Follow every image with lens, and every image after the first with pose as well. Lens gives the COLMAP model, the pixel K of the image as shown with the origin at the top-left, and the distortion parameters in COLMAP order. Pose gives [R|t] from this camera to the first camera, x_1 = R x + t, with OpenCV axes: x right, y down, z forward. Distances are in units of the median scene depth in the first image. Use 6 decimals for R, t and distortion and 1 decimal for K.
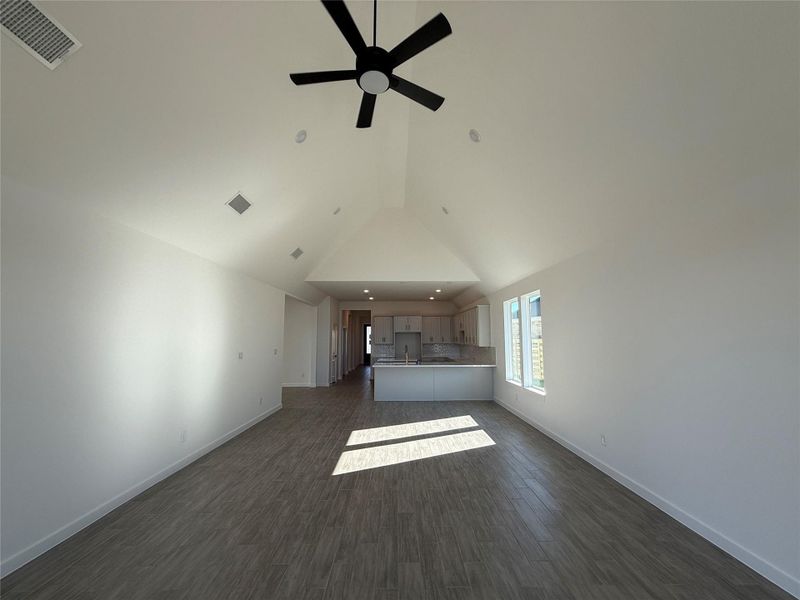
lens RADIAL K [[318.3, 0, 398.1], [0, 318.3, 298.5], [0, 0, 1]] dist [0.003402, 0.000015]
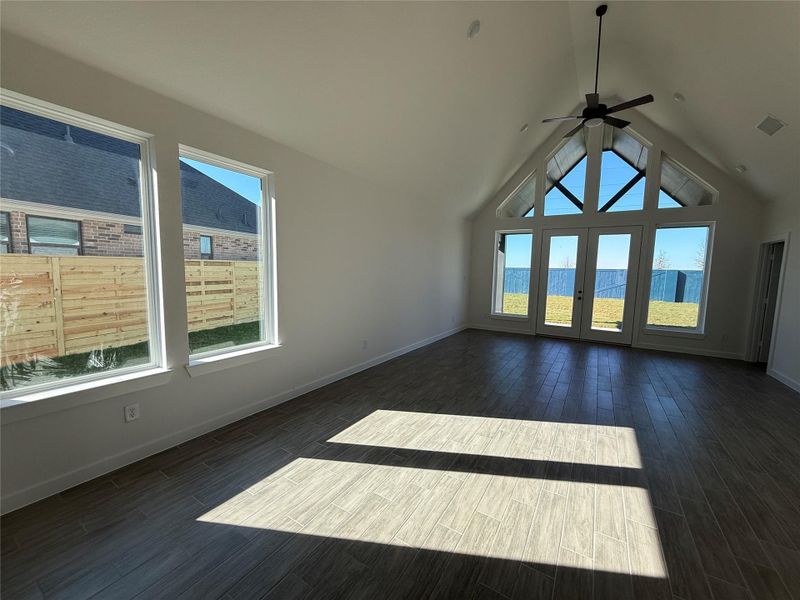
lens RADIAL K [[318.3, 0, 396.2], [0, 318.3, 300.0], [0, 0, 1]] dist [0.003402, 0.000015]
pose [[-0.843328, -0.068700, 0.532990, -0.086085], [-0.090171, 0.995823, -0.014316, 0.232100], [-0.529781, -0.060133, -0.846000, 1.649541]]
